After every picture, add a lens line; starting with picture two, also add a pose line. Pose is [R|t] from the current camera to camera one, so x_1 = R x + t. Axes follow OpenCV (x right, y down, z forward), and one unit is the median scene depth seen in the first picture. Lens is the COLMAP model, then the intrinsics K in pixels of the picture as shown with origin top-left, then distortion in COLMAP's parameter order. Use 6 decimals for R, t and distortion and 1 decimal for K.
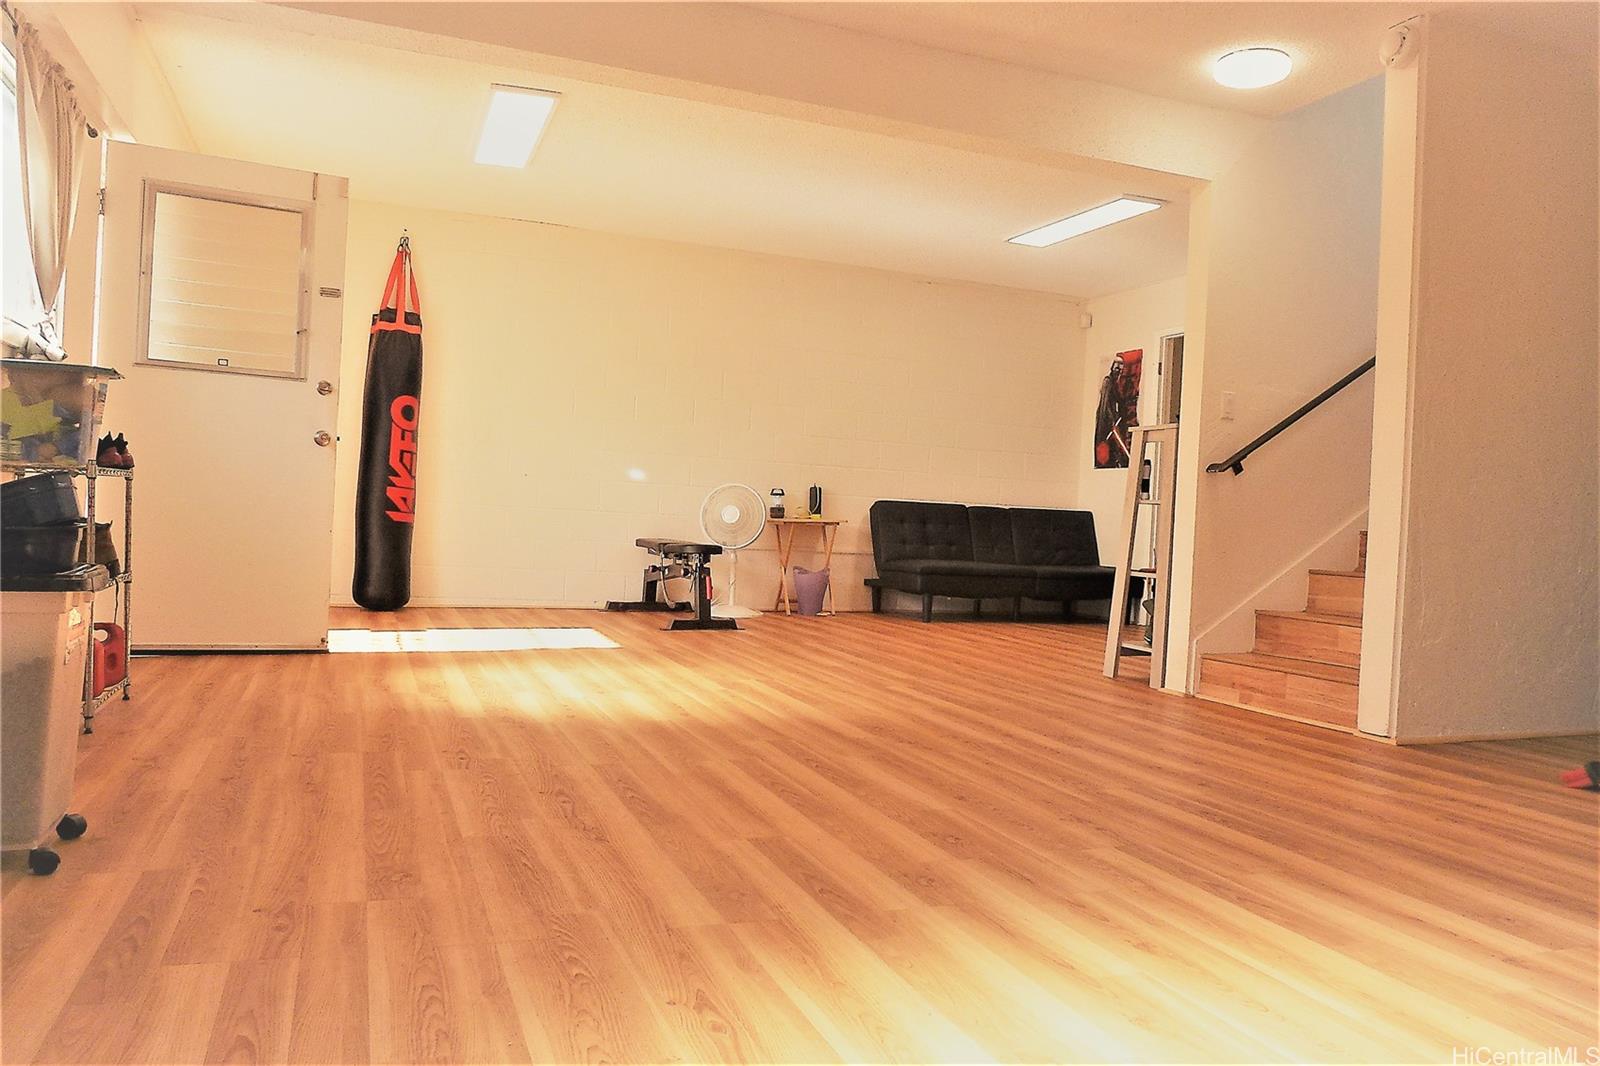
lens RADIAL K [[1124.6, 0, 790.1], [0, 1124.6, 533.9], [0, 0, 1]] dist [-0.056834, 0.002531]
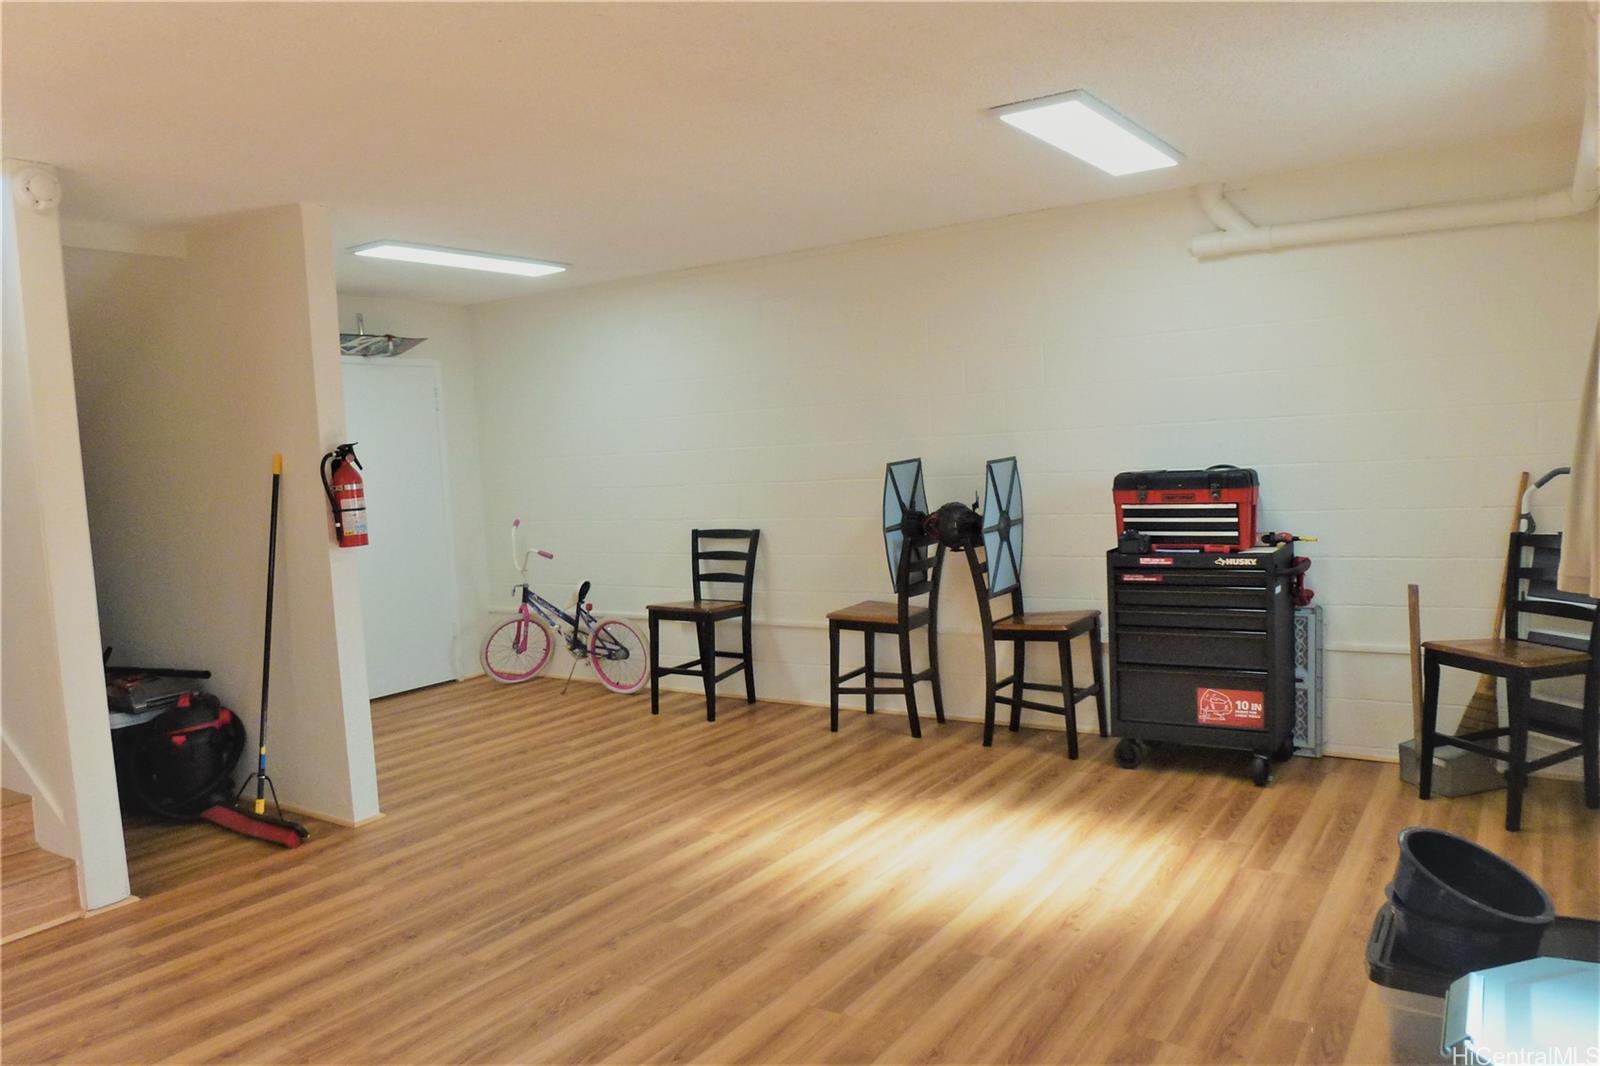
lens RADIAL K [[1124.6, 0, 790.1], [0, 1124.6, 533.9], [0, 0, 1]] dist [-0.056834, 0.002531]
pose [[-0.569494, -0.081235, 0.817972, -1.008975], [0.039310, 0.991274, 0.125816, -0.419506], [-0.821055, 0.103806, -0.561331, 1.767265]]
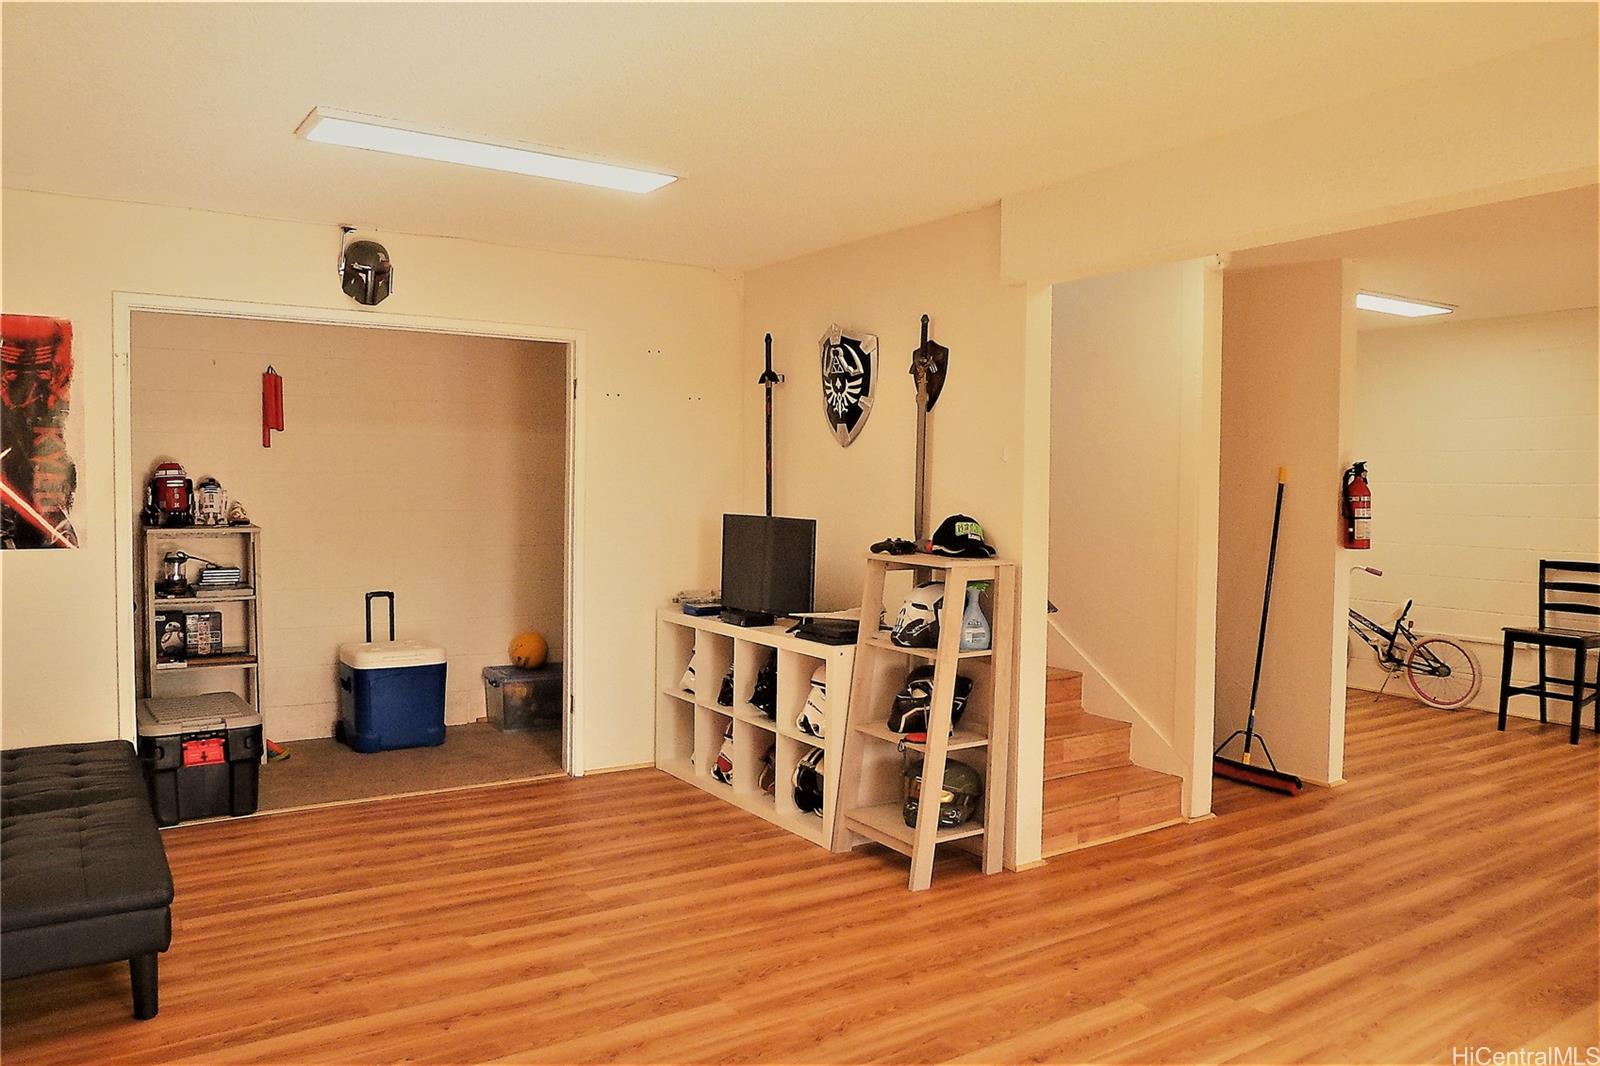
lens RADIAL K [[1124.6, 0, 790.1], [0, 1124.6, 533.9], [0, 0, 1]] dist [-0.056834, 0.002531]
pose [[-0.199767, -0.094442, 0.975281, -0.970617], [0.002336, 0.995295, 0.096859, -0.438768], [-0.979841, 0.021628, -0.198606, 2.959020]]
